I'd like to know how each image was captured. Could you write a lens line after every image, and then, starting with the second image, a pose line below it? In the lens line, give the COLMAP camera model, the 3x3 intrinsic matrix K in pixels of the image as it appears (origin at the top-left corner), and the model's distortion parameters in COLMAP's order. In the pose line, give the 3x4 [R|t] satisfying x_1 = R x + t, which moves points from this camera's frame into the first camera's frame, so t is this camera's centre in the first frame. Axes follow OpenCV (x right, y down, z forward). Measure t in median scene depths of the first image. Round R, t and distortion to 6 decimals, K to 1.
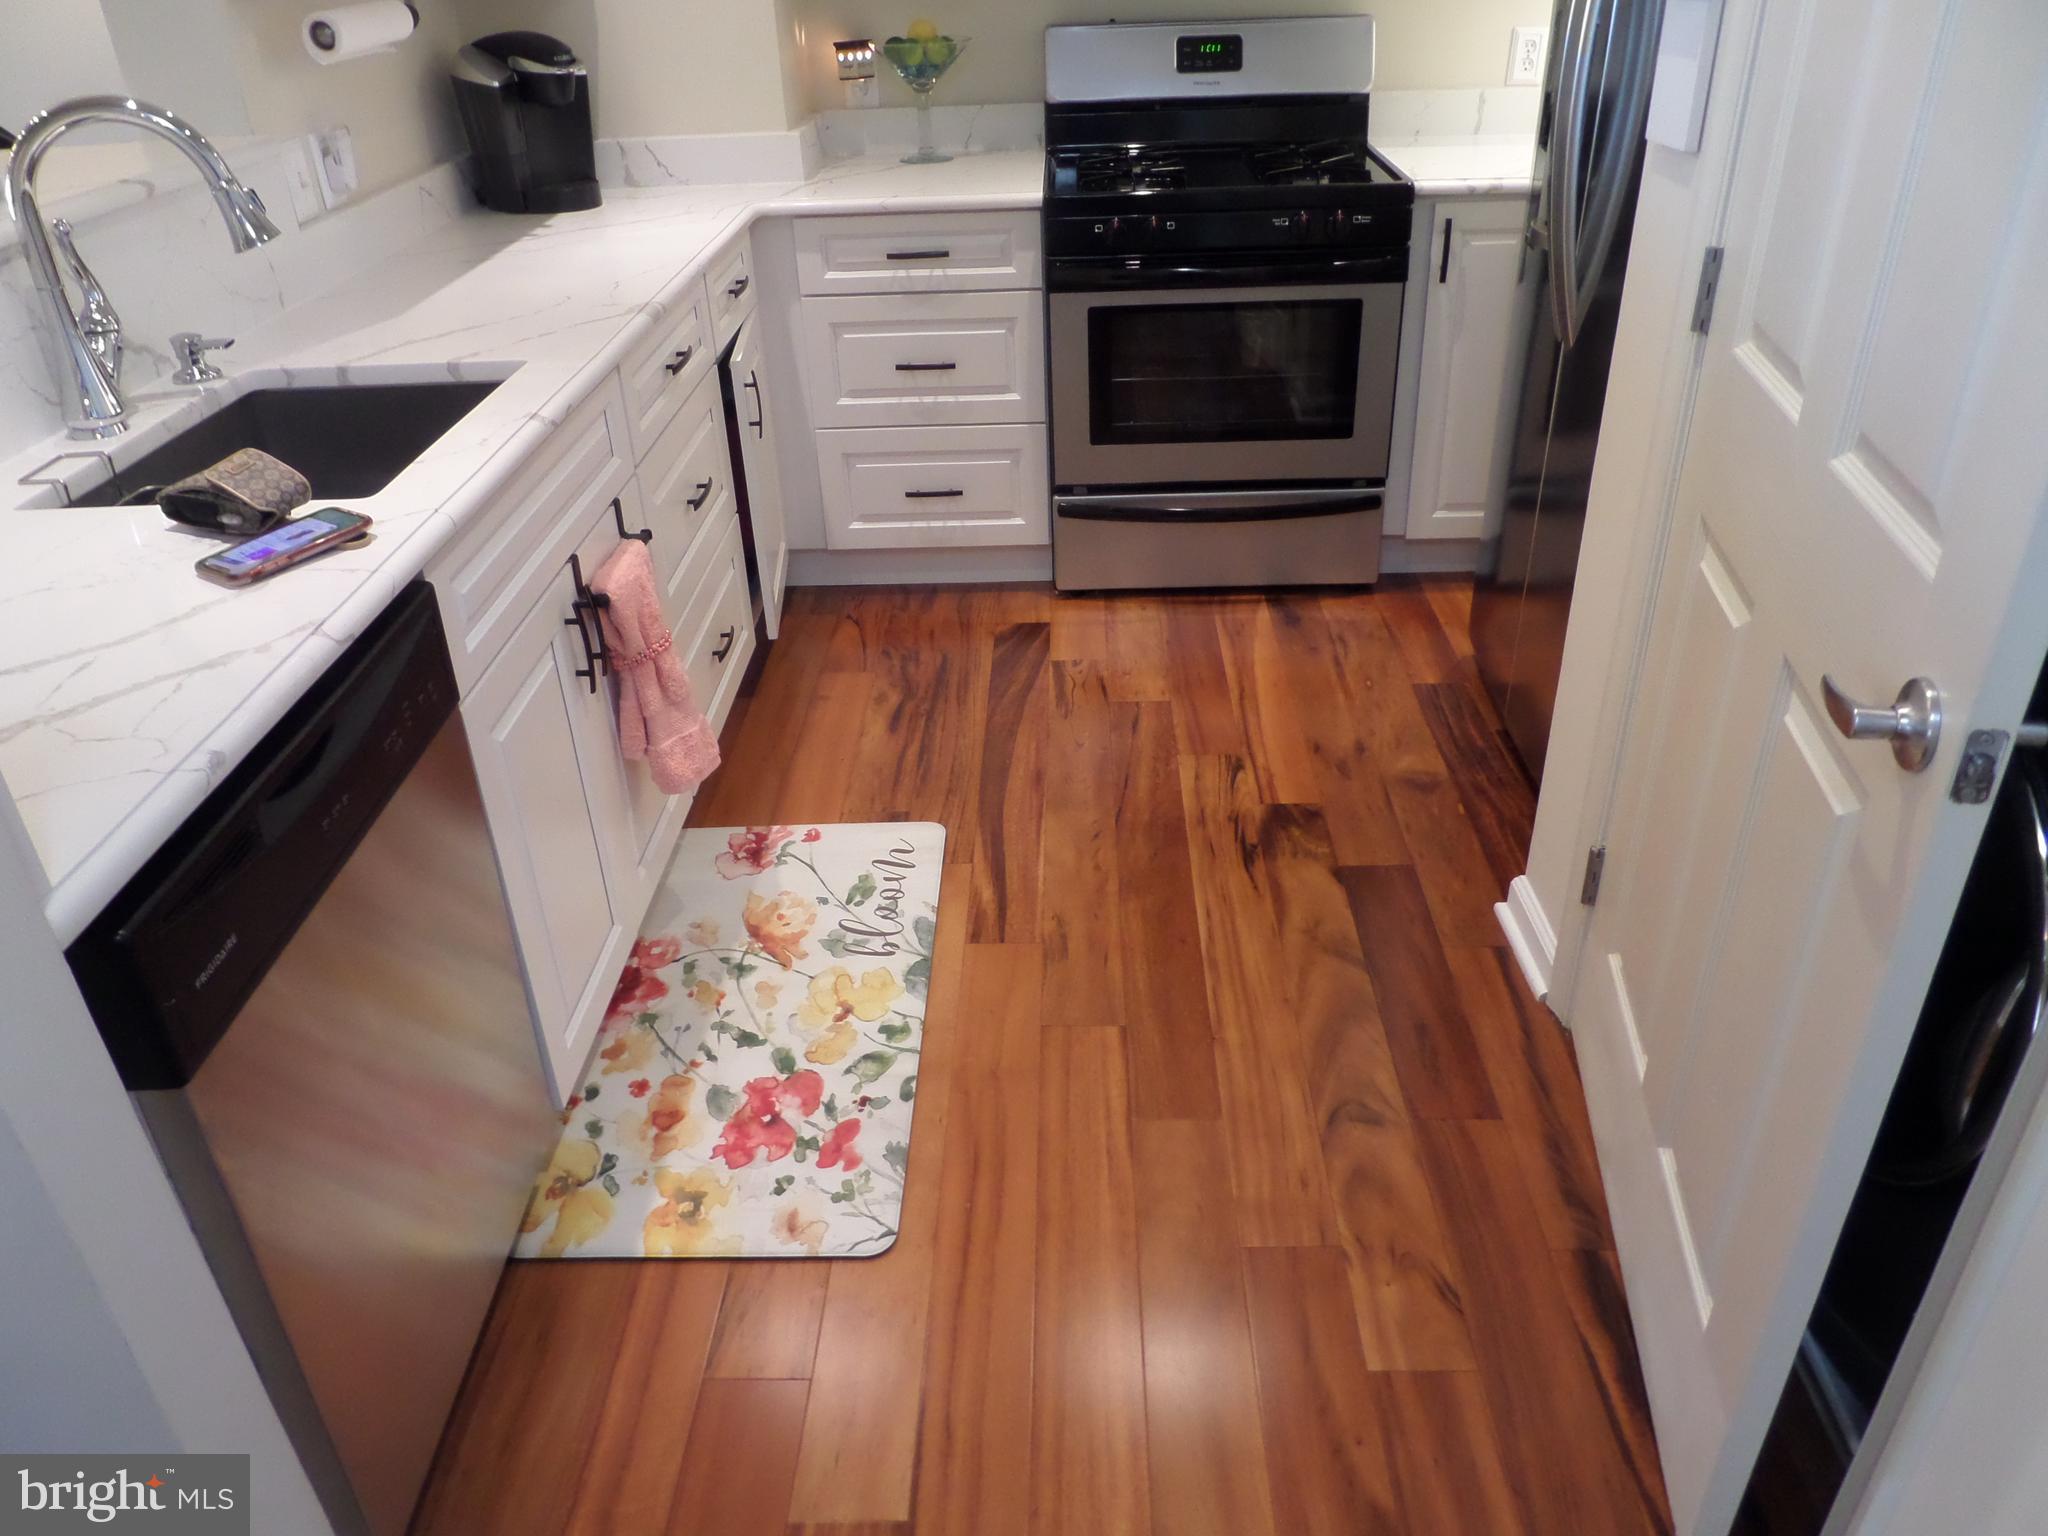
lens RADIAL K [[1487.0, 0, 1022.9], [0, 1487.0, 762.6], [0, 0, 1]] dist [-0.015454, -0.015000]
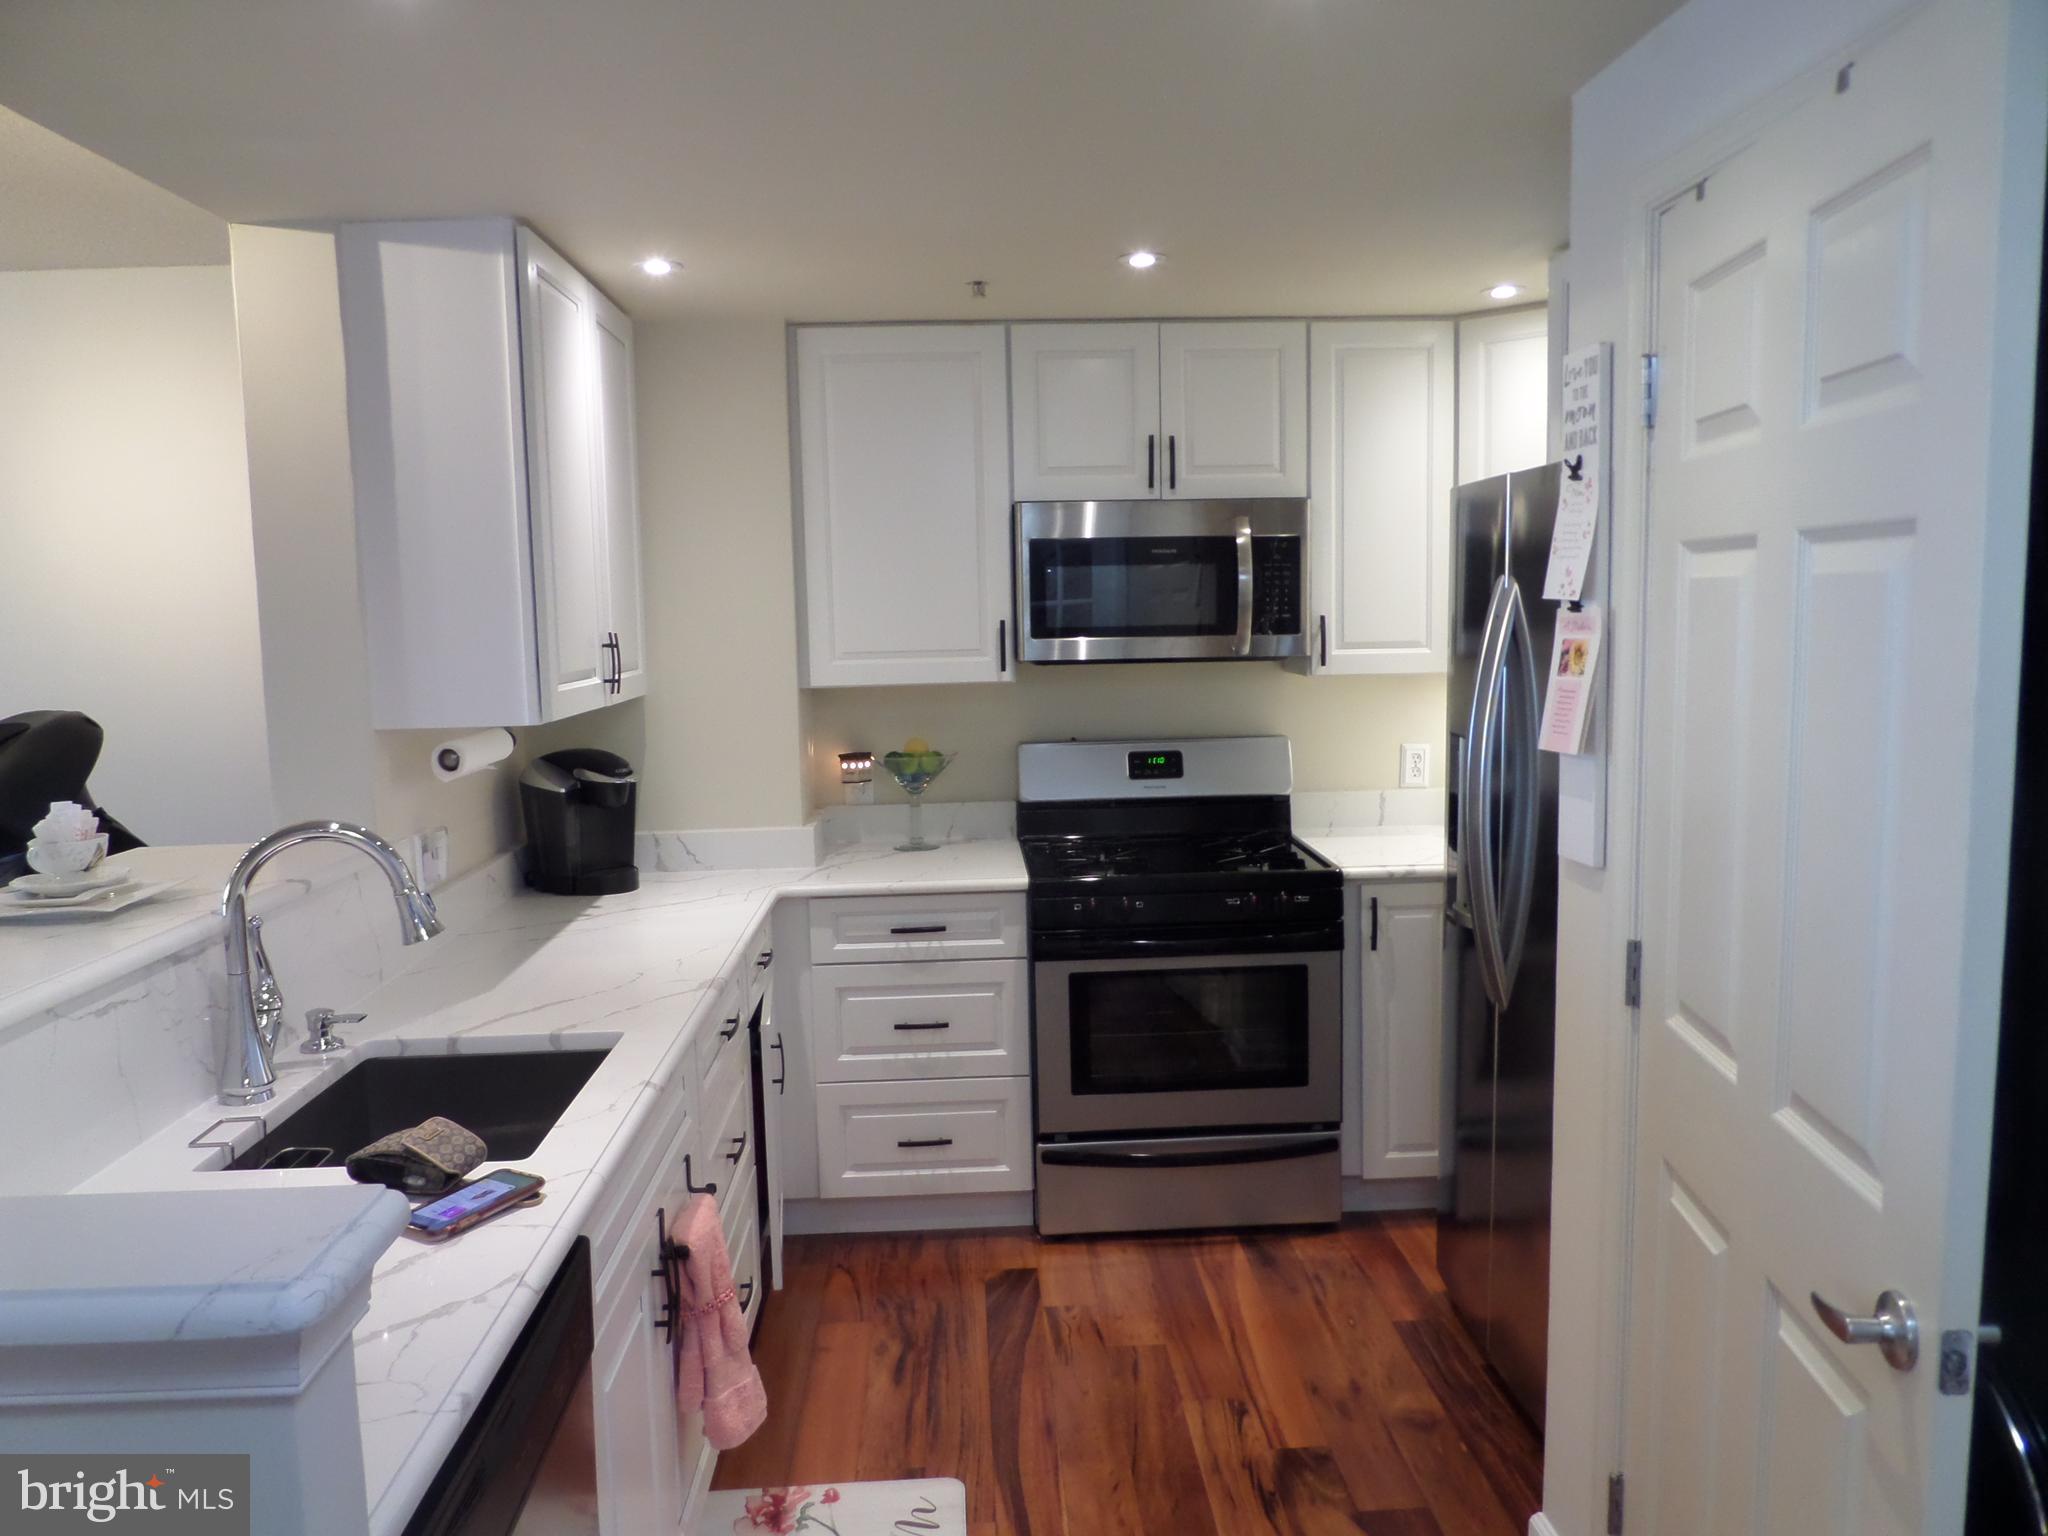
lens RADIAL K [[1484.4, 0, 1020.7], [0, 1484.4, 756.1], [0, 0, 1]] dist [-0.014485, -0.011471]
pose [[0.997474, 0.004682, 0.070885, -0.086344], [0.025168, 0.909818, -0.414243, 0.011229], [-0.066432, 0.414980, 0.907402, -0.107320]]
